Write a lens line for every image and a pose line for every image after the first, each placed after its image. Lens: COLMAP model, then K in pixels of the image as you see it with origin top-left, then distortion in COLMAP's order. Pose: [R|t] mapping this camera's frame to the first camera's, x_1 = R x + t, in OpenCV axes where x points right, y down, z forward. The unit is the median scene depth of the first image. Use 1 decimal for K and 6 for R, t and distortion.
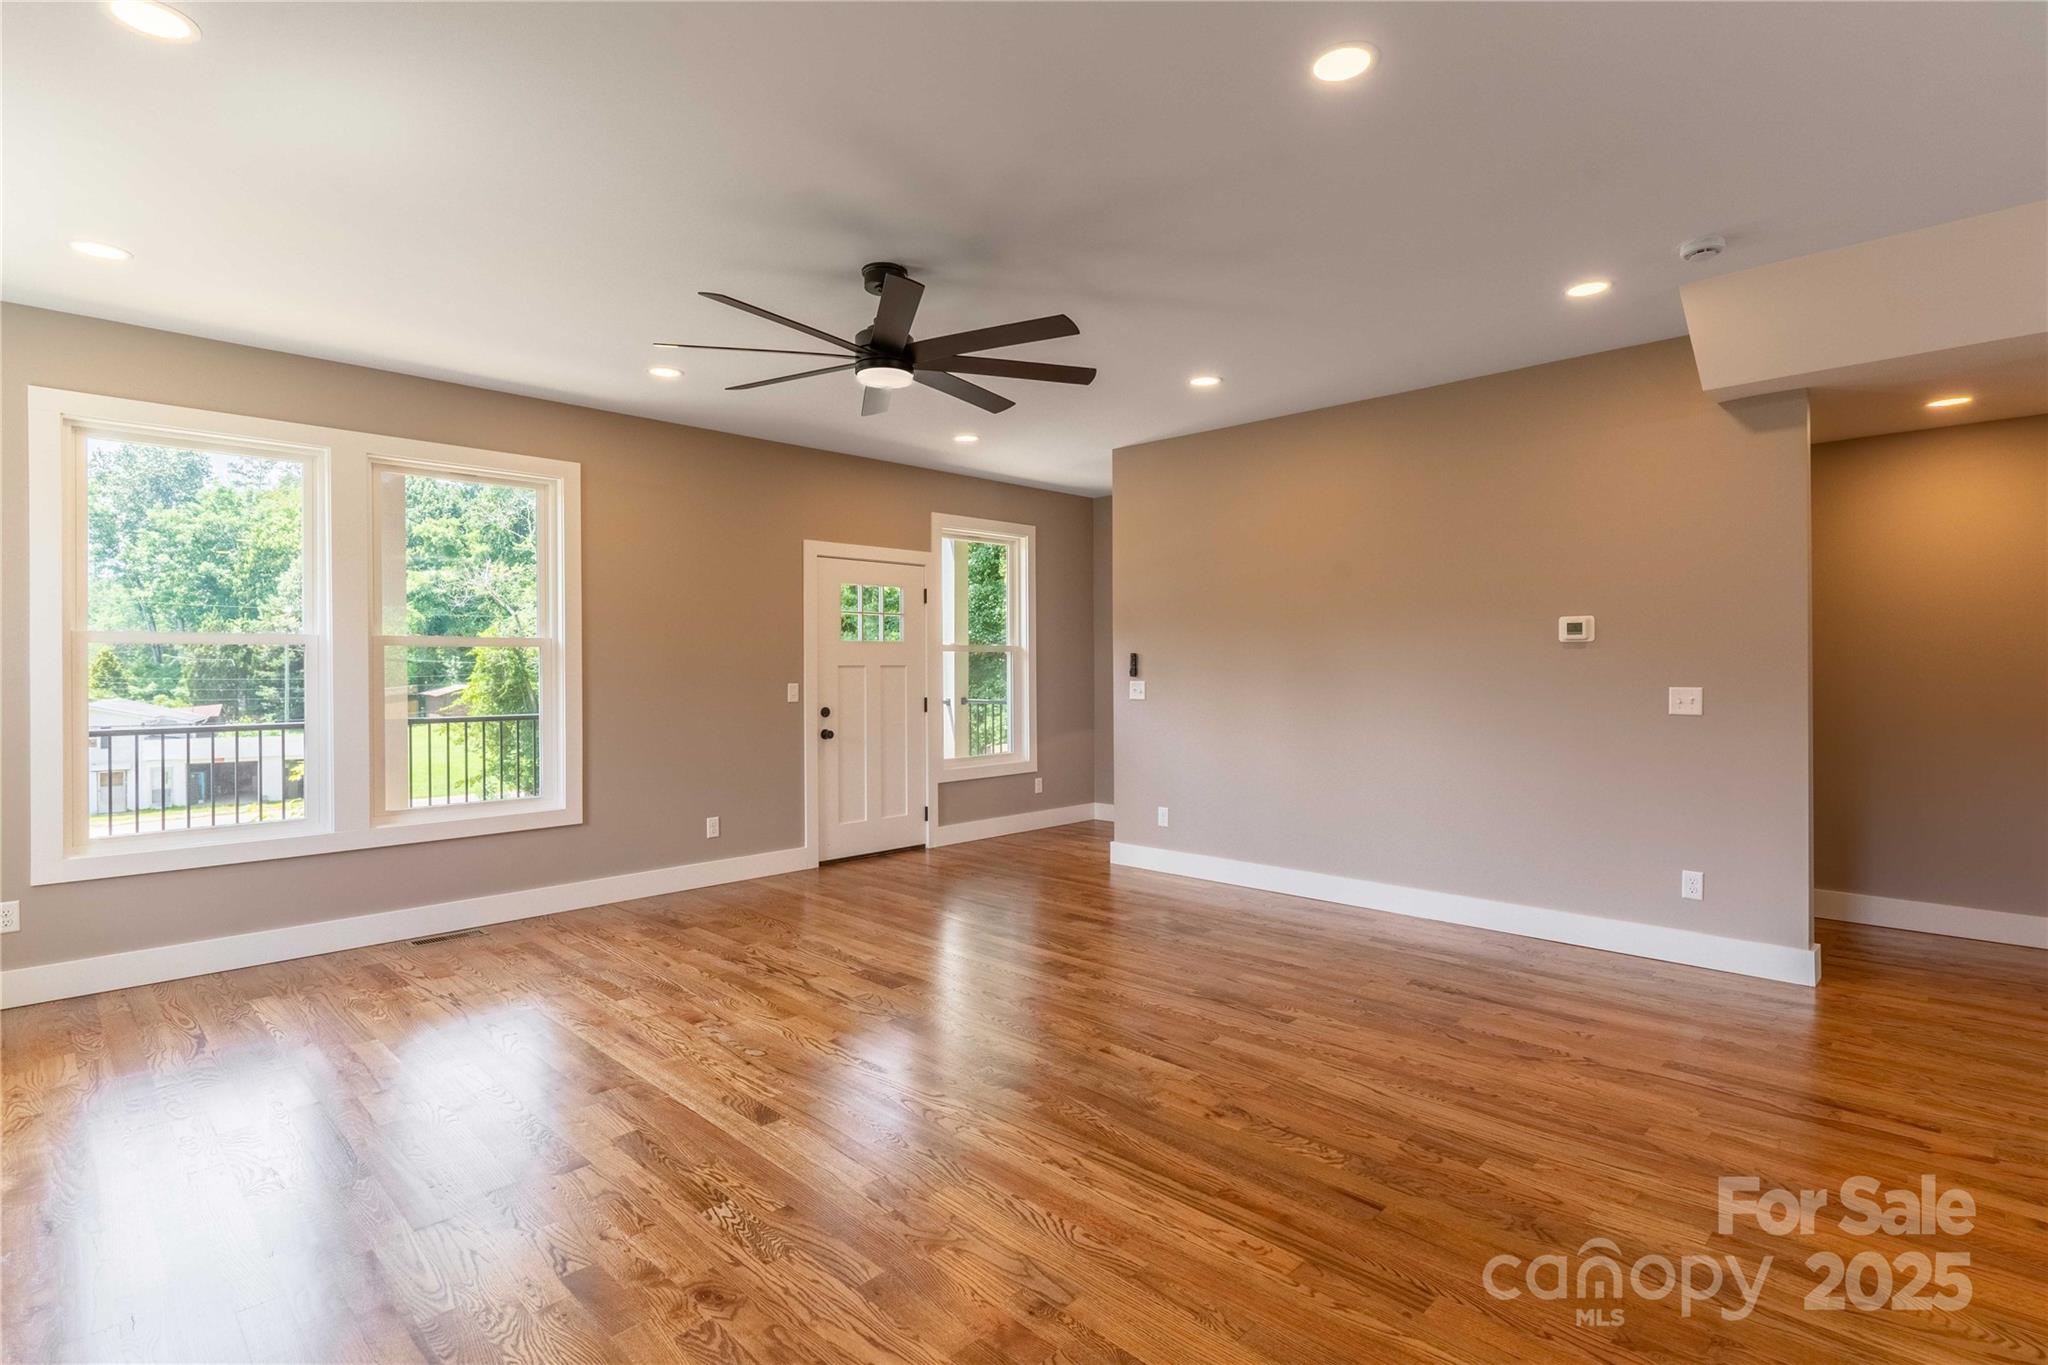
lens RADIAL K [[998.3, 0, 1014.1], [0, 998.3, 667.8], [0, 0, 1]] dist [0.004364, -0.001410]
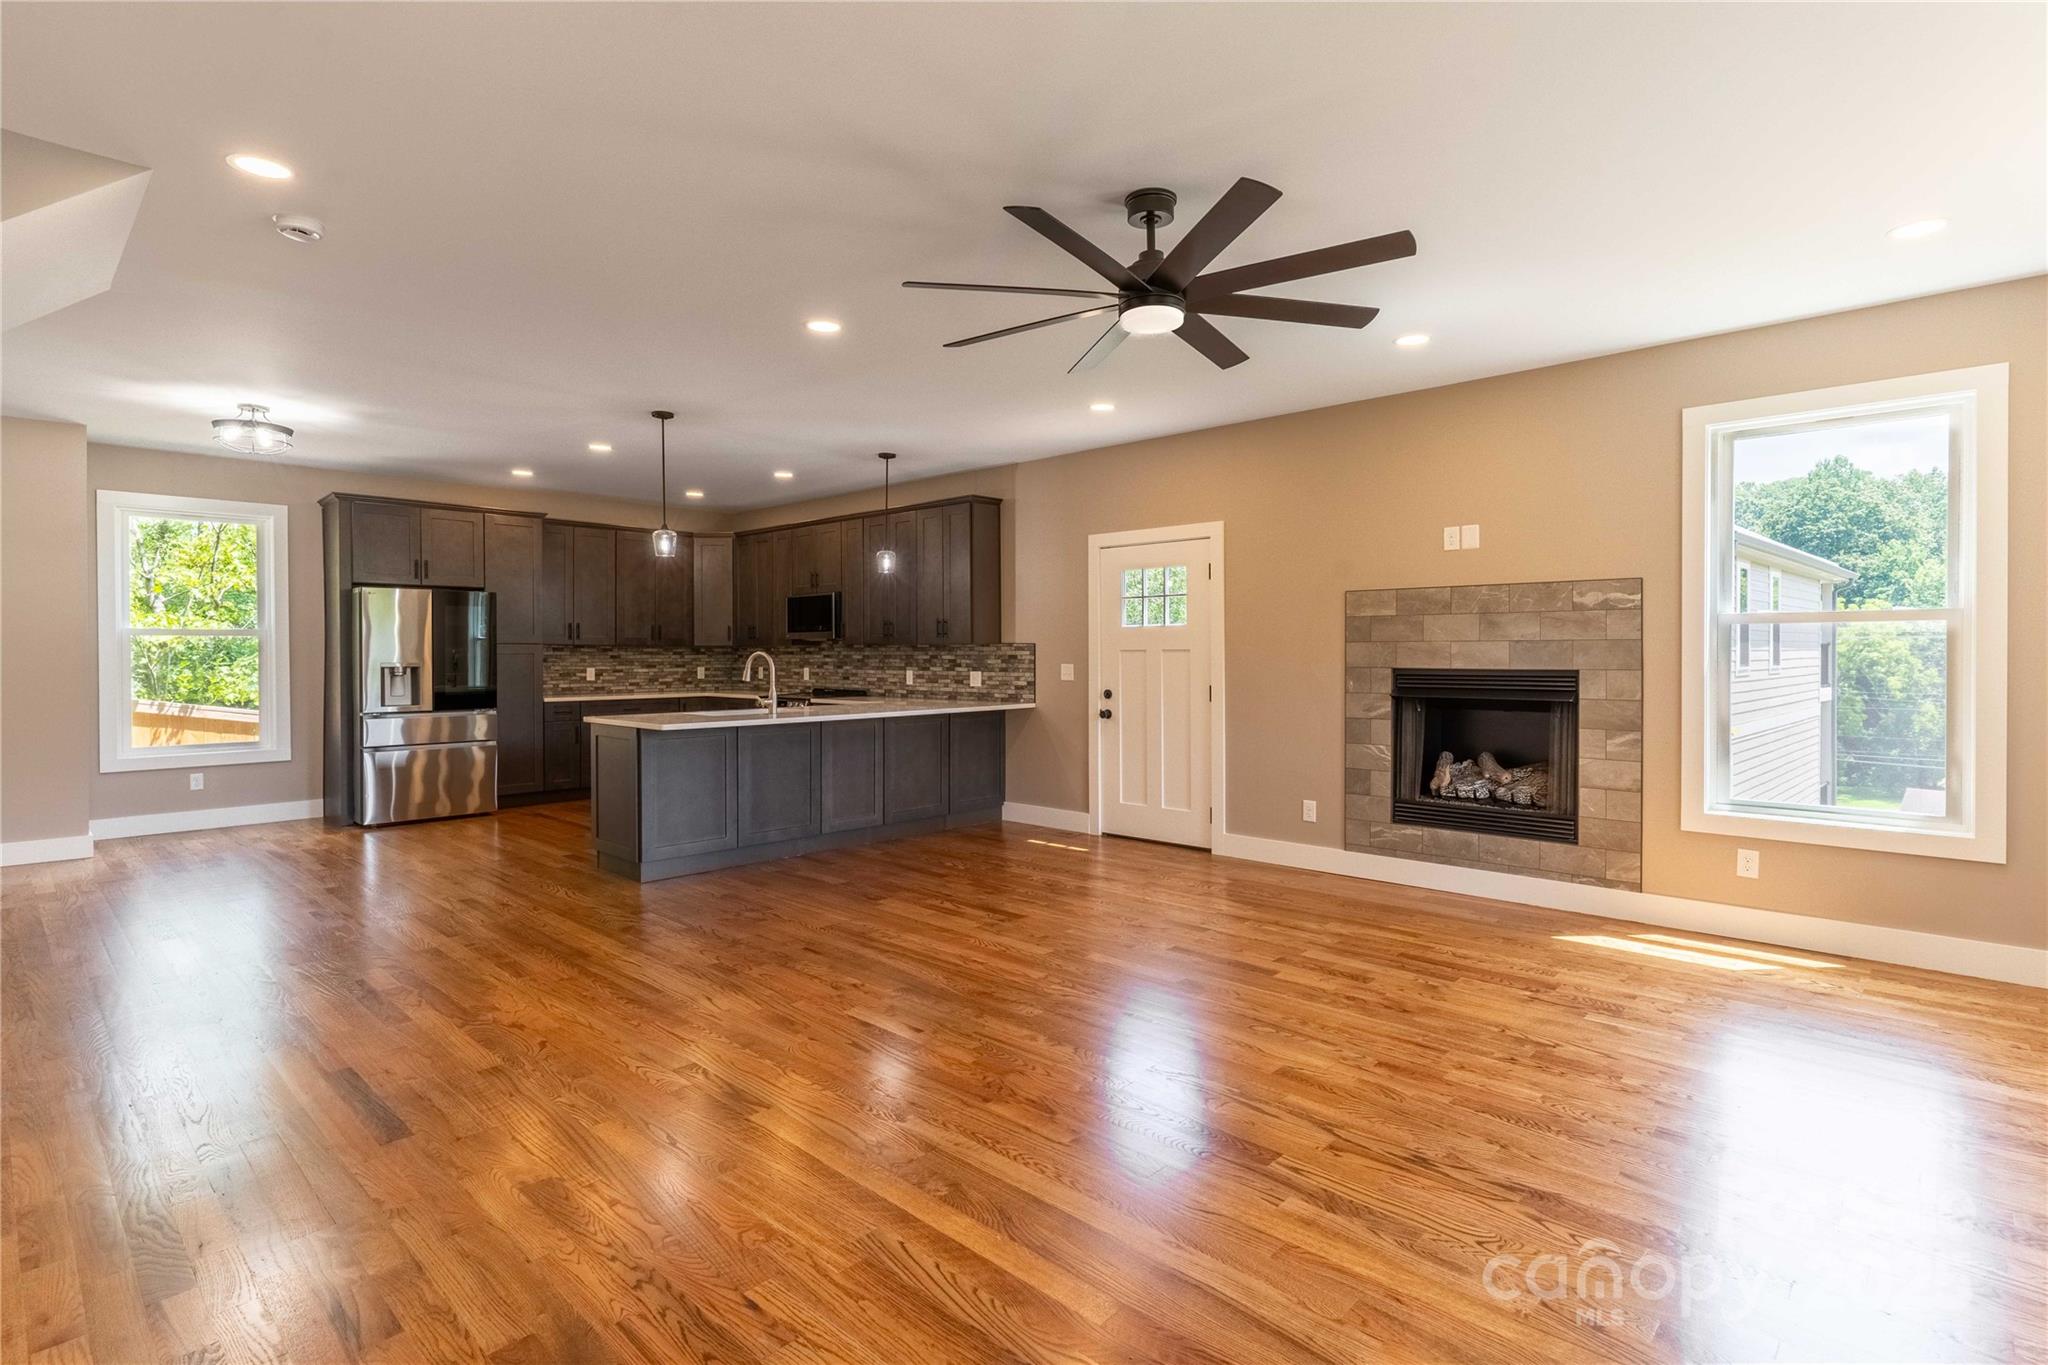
lens RADIAL K [[998.3, 0, 1029.3], [0, 998.3, 672.1], [0, 0, 1]] dist [0.004364, -0.001410]
pose [[-0.999428, 0.005709, -0.033338, 0.007934], [0.005075, 0.999805, 0.019088, 0.001438], [0.033440, 0.018908, -0.999262, 1.593636]]
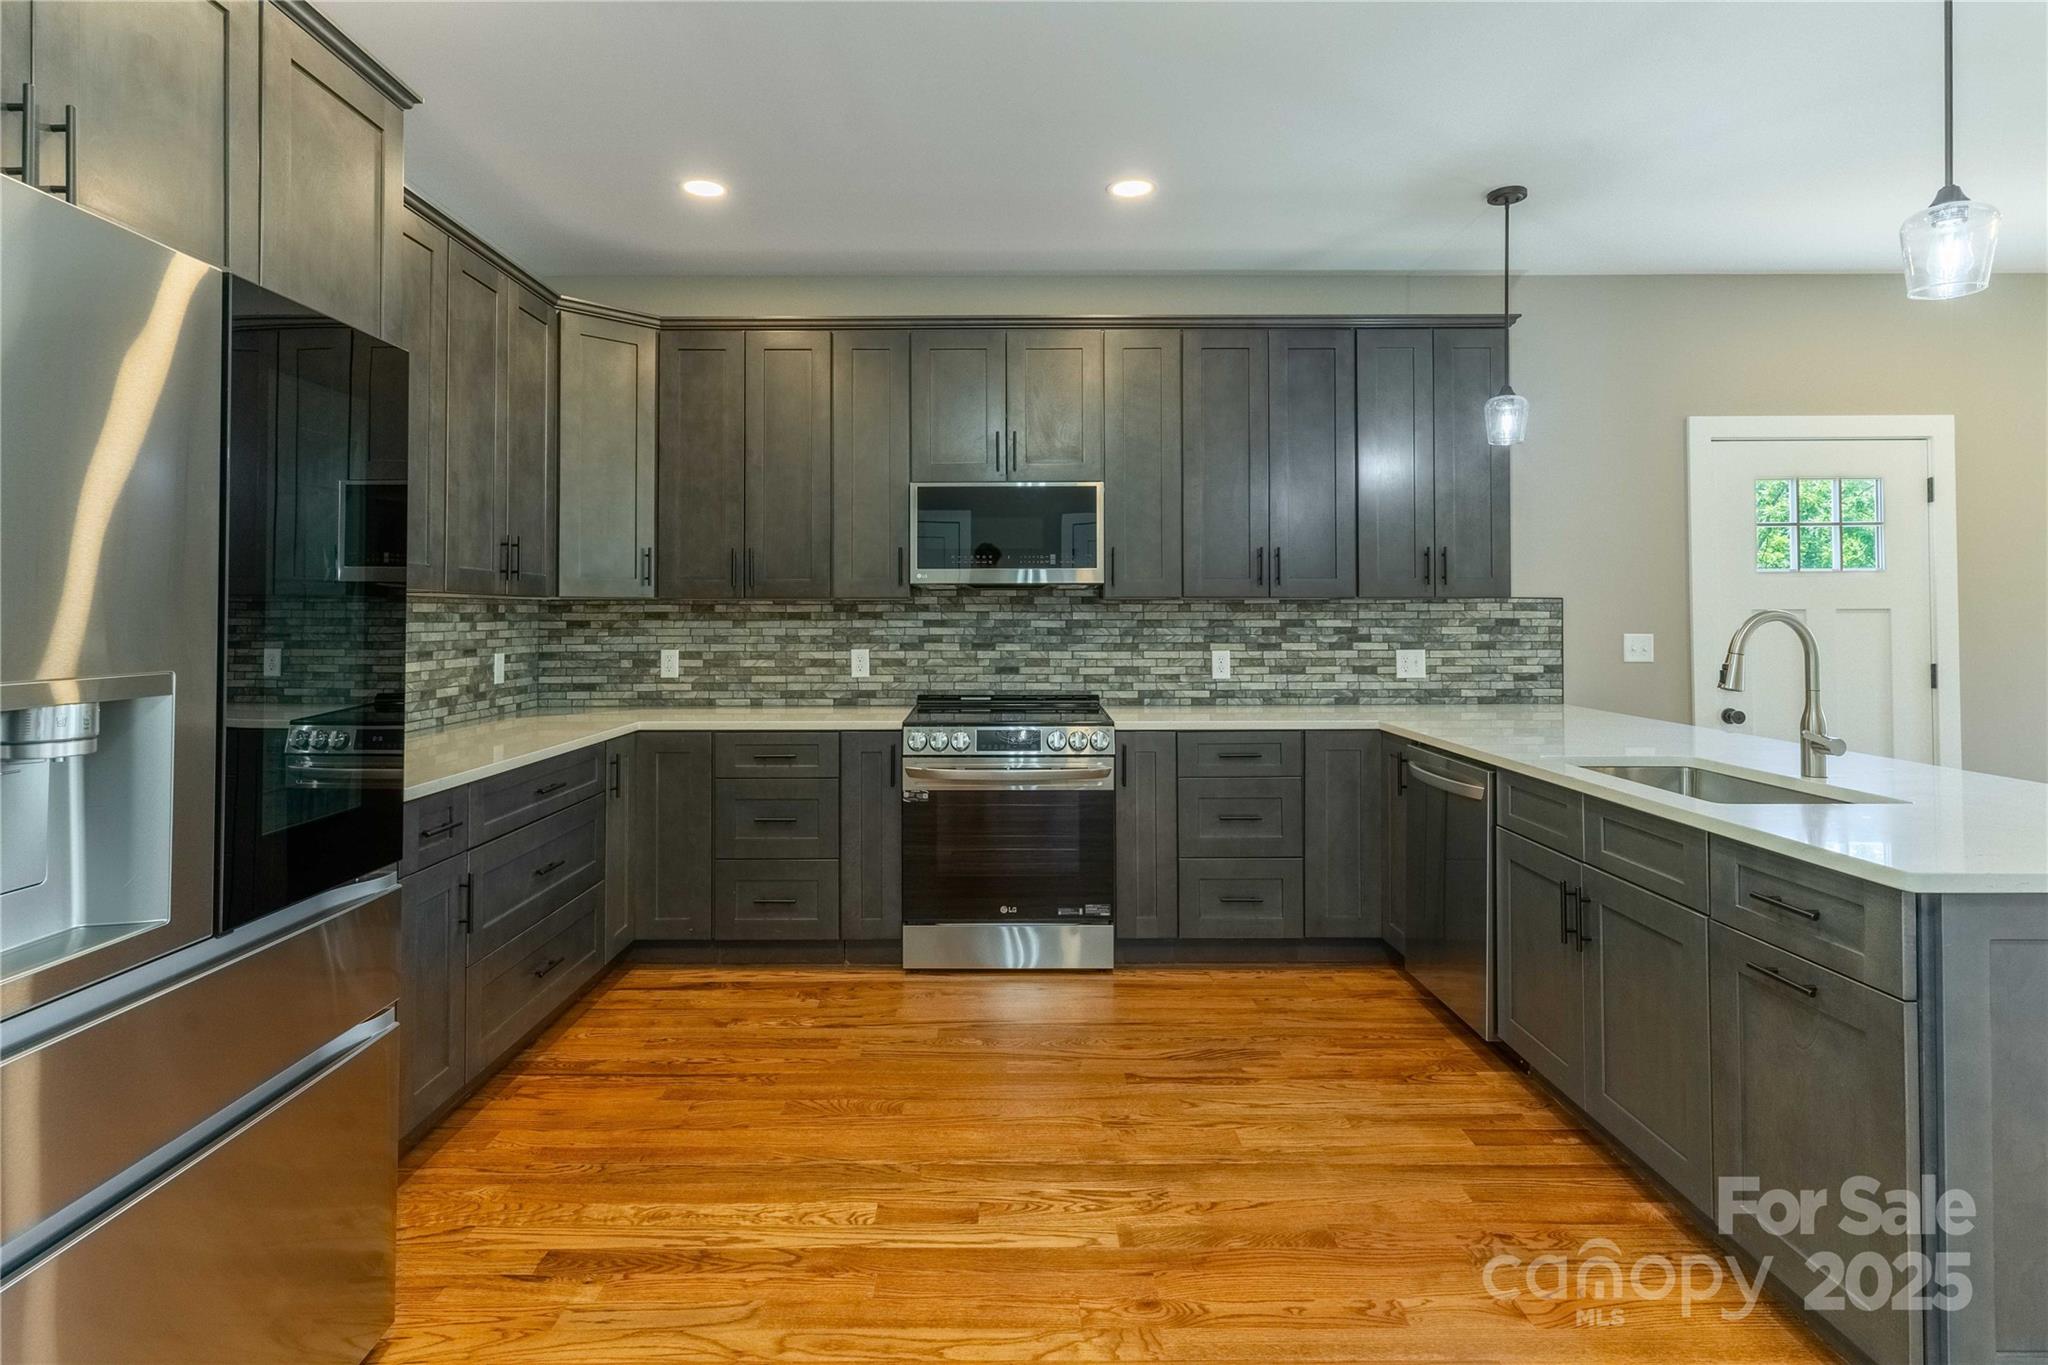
lens RADIAL K [[1047.3, 0, 1012.8], [0, 1047.3, 595.0], [0, 0, 1]] dist [0.002163, 0.000625]
pose [[-0.711648, -0.007197, -0.702499, 1.055366], [0.005807, 0.999853, -0.016126, -0.004577], [0.702512, -0.015555, -0.711502, 0.204969]]
